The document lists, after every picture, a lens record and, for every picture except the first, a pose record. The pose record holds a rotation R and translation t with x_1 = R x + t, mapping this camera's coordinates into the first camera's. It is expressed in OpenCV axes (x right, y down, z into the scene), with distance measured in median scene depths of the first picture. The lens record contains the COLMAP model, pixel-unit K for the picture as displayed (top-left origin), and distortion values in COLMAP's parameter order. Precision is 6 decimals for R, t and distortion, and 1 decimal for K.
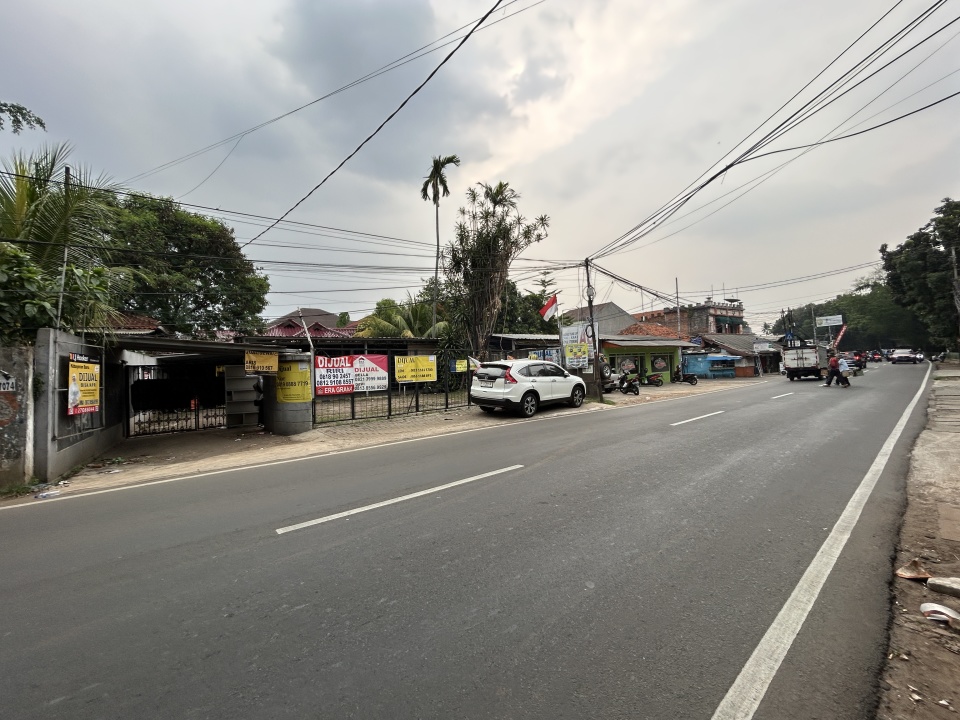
lens RADIAL K [[389.8, 0, 476.5], [0, 389.8, 355.9], [0, 0, 1]] dist [0.000194, 0.000387]
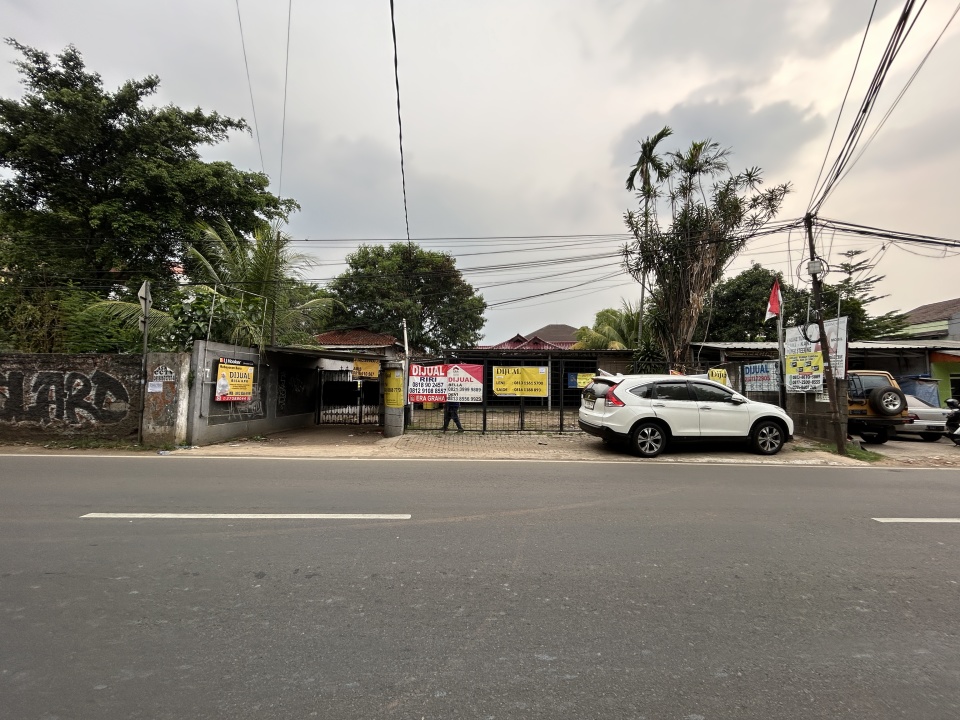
lens RADIAL K [[389.8, 0, 480.2], [0, 389.8, 358.6], [0, 0, 1]] dist [0.000194, 0.000387]
pose [[0.782916, 0.002262, -0.622124, 0.331093], [-0.022543, 0.999440, -0.024736, 0.005729], [0.621719, 0.033391, 0.782528, 0.263991]]
